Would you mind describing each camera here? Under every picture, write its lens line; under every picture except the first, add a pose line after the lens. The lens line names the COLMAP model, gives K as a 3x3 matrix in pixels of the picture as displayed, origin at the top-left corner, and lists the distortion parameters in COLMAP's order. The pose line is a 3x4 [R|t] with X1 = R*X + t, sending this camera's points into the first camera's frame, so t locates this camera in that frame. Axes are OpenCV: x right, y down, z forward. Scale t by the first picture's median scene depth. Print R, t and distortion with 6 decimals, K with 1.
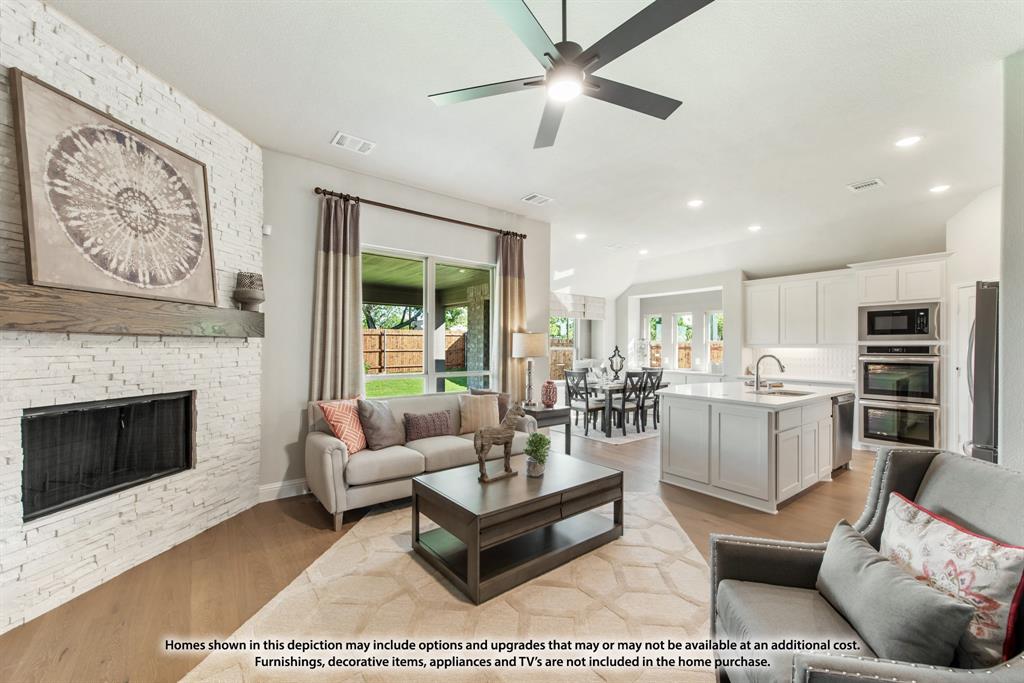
lens RADIAL K [[415.2, 0, 516.5], [0, 415.2, 344.6], [0, 0, 1]] dist [0.013415, -0.002222]
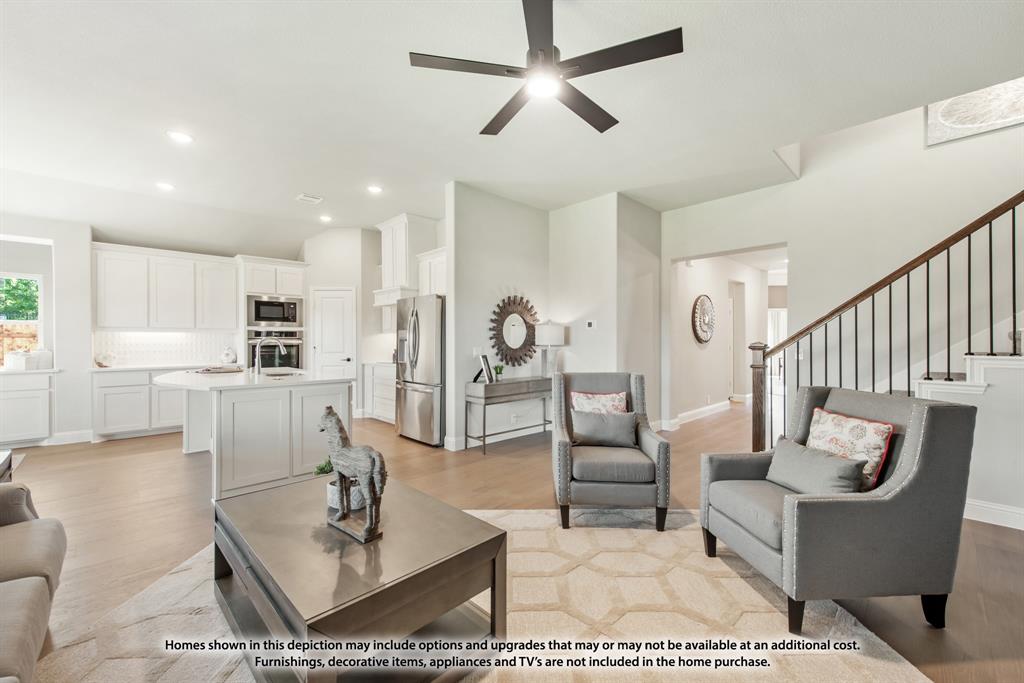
lens RADIAL K [[415.2, 0, 514.0], [0, 415.2, 341.1], [0, 0, 1]] dist [0.013415, -0.002222]
pose [[-0.092917, -0.010434, 0.995619, -0.600659], [-0.009922, 0.999905, 0.009553, 0.023487], [-0.995624, -0.008991, -0.093012, 0.683954]]
